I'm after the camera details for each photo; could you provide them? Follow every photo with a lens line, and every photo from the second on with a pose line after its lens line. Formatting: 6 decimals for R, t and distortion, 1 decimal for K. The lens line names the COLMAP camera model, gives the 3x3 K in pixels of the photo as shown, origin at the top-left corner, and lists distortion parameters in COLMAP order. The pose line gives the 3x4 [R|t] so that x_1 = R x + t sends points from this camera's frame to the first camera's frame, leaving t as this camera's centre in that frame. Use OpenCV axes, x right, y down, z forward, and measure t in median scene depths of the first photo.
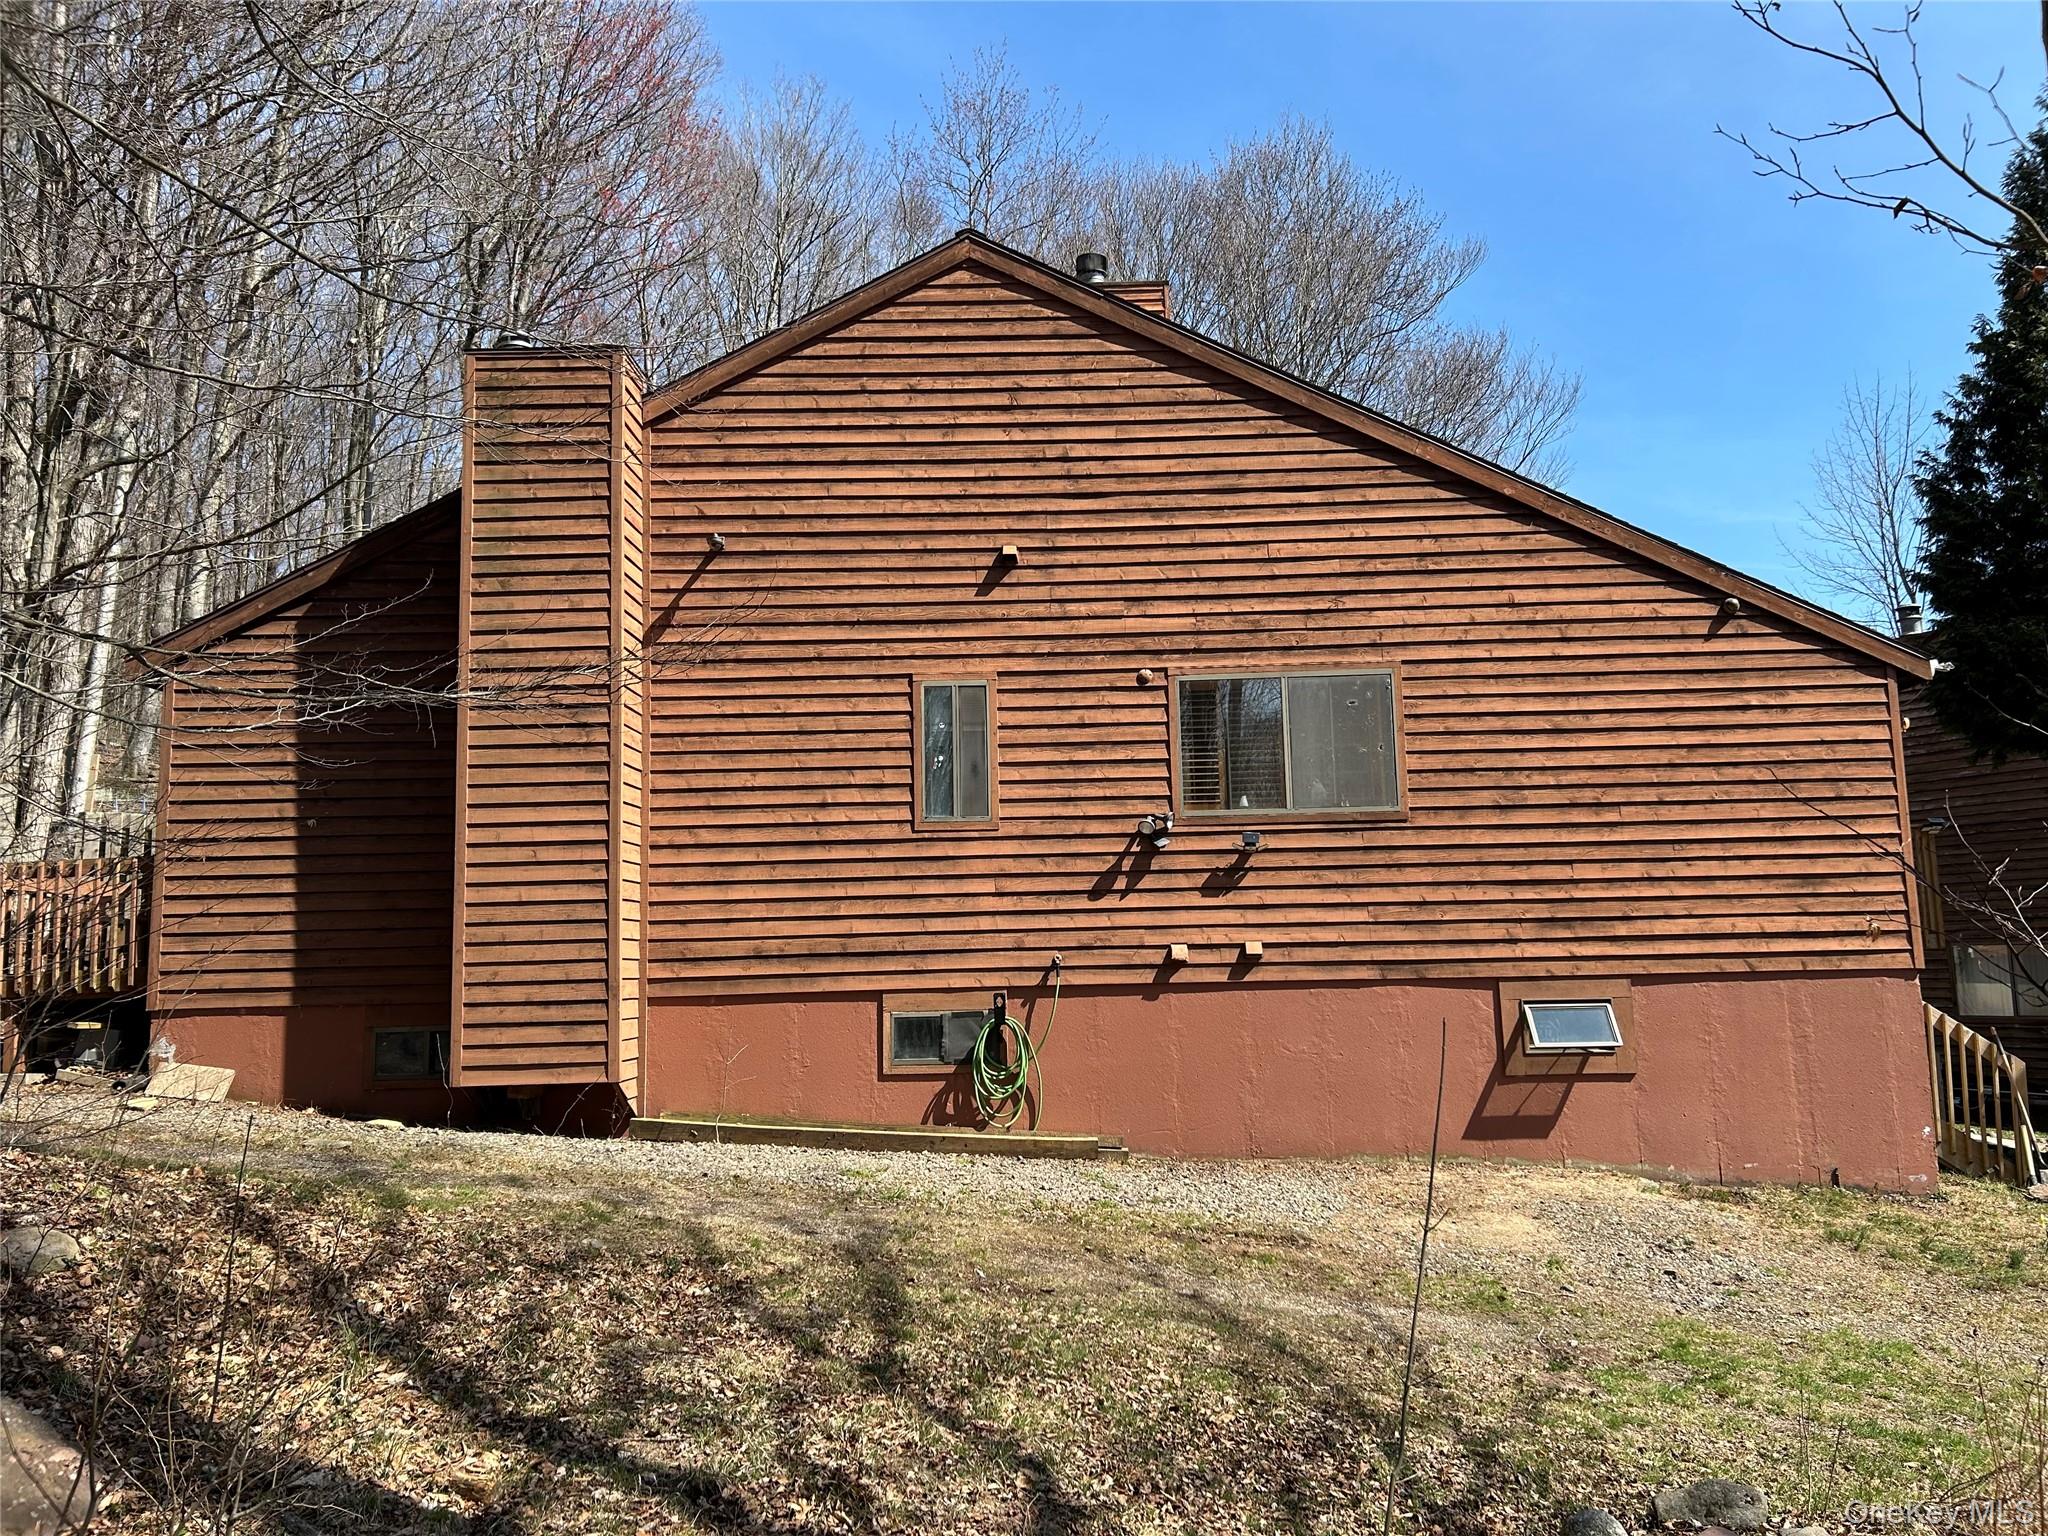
lens RADIAL K [[1543.8, 0, 1023.2], [0, 1543.8, 771.9], [0, 0, 1]] dist [0.066065, -0.079283]
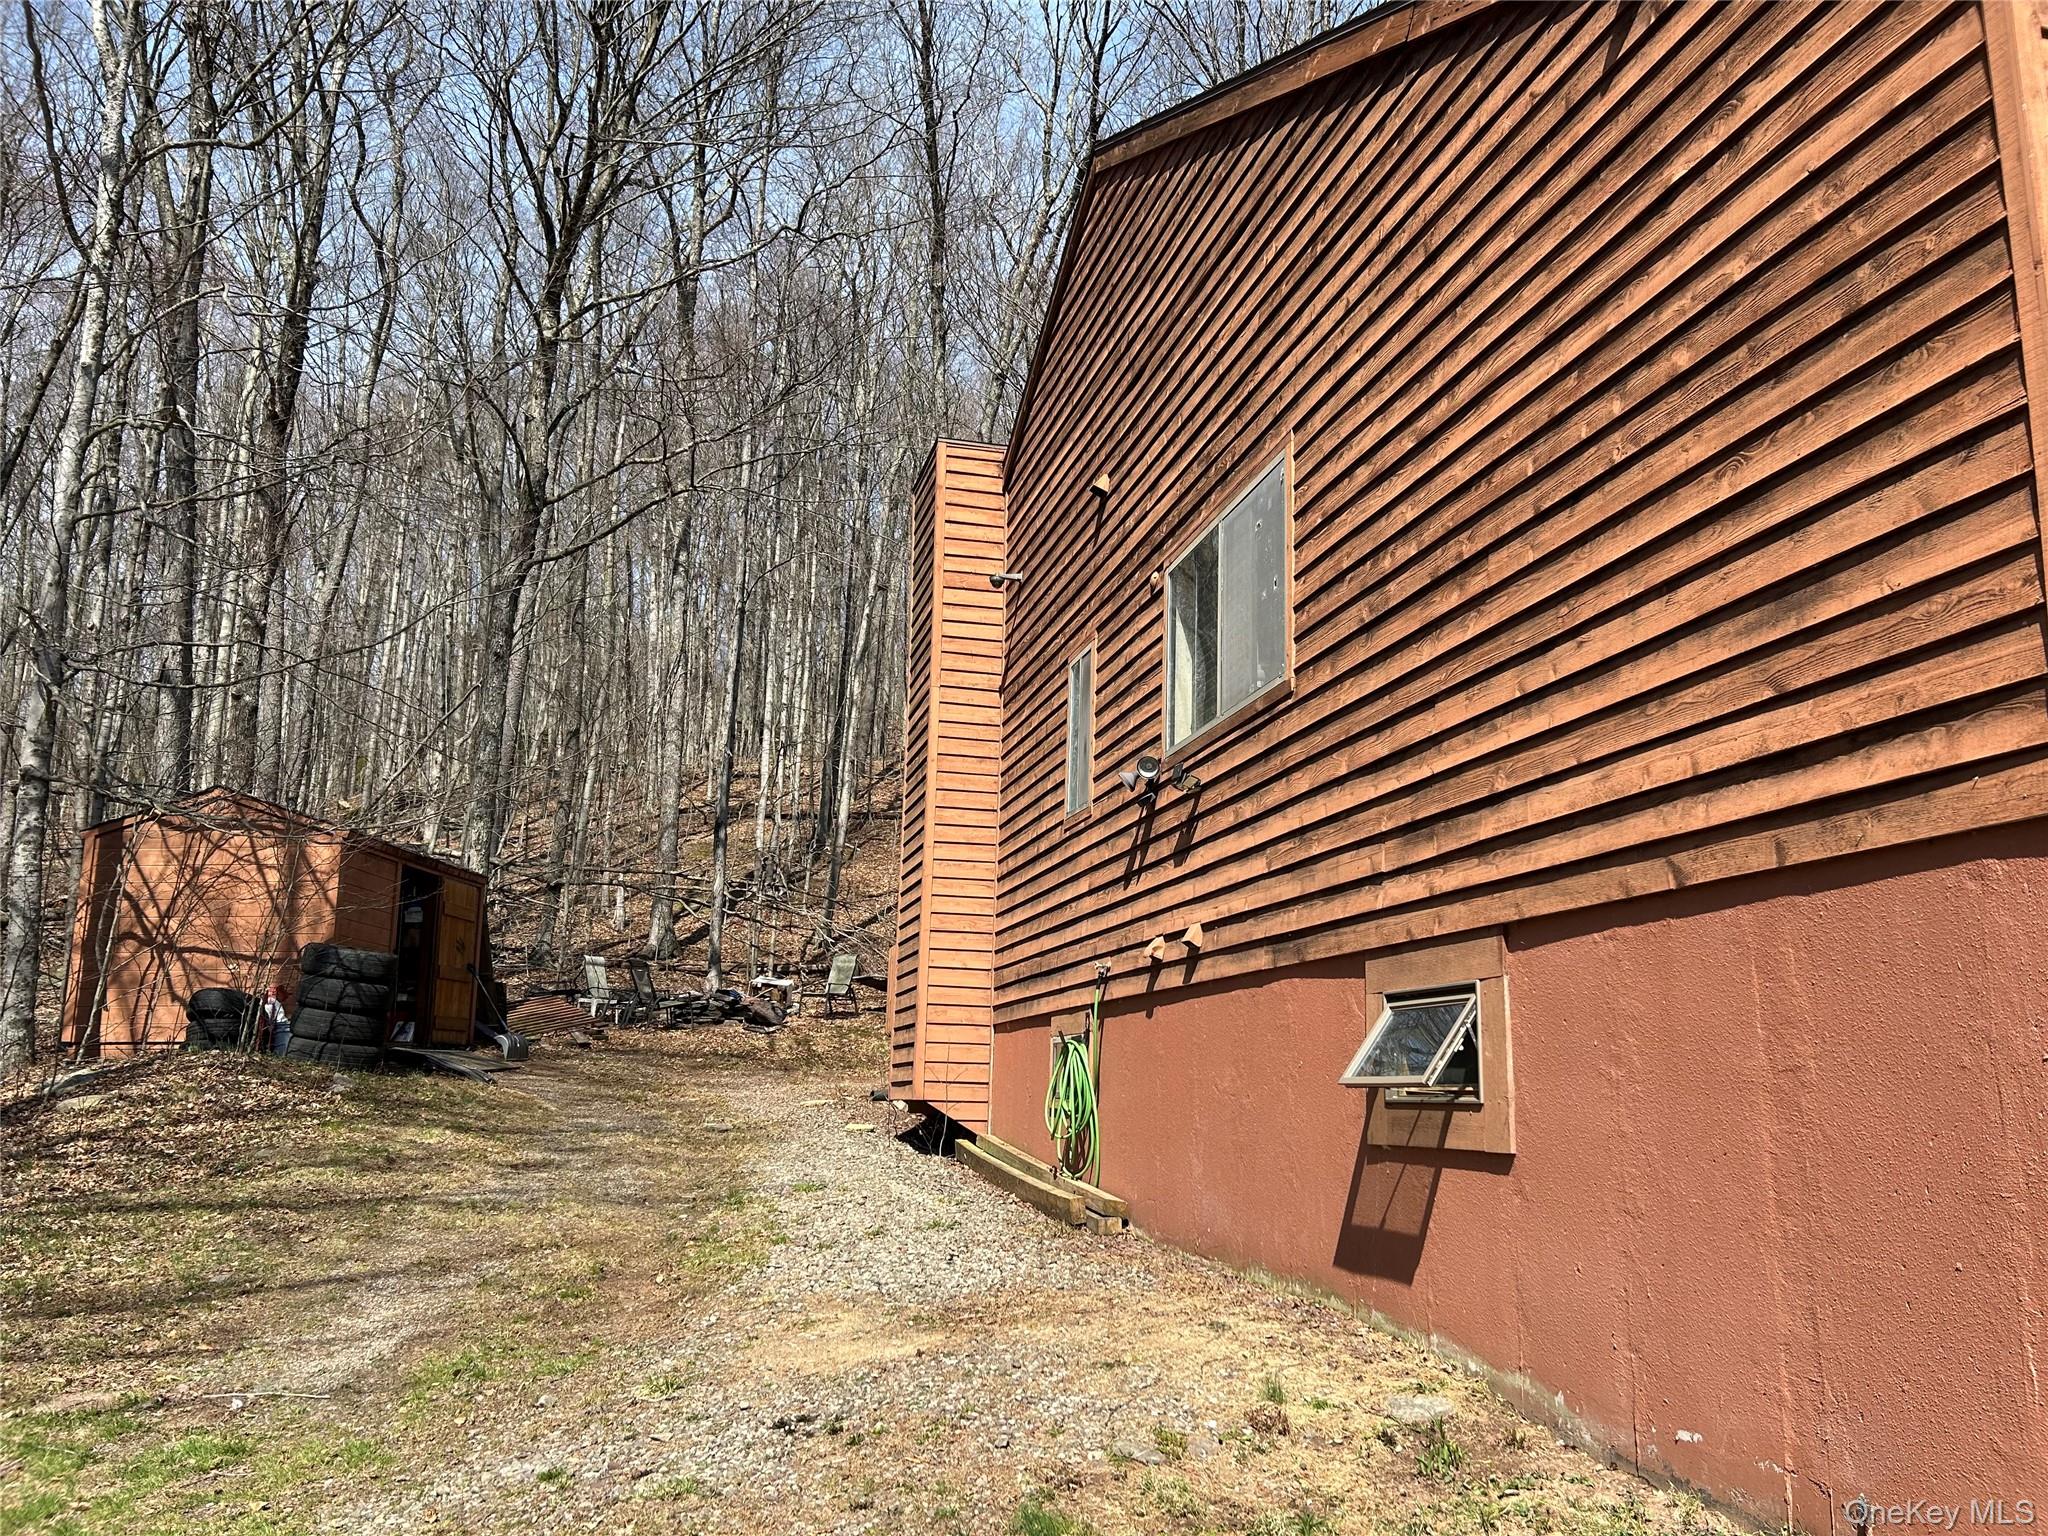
lens RADIAL K [[1543.8, 0, 1024.3], [0, 1543.8, 767.1], [0, 0, 1]] dist [0.066065, -0.079283]
pose [[0.253664, -0.179948, -0.950407, 0.774350], [0.092935, 0.982532, -0.161226, 0.143966], [0.962817, -0.047429, 0.265957, 0.755874]]
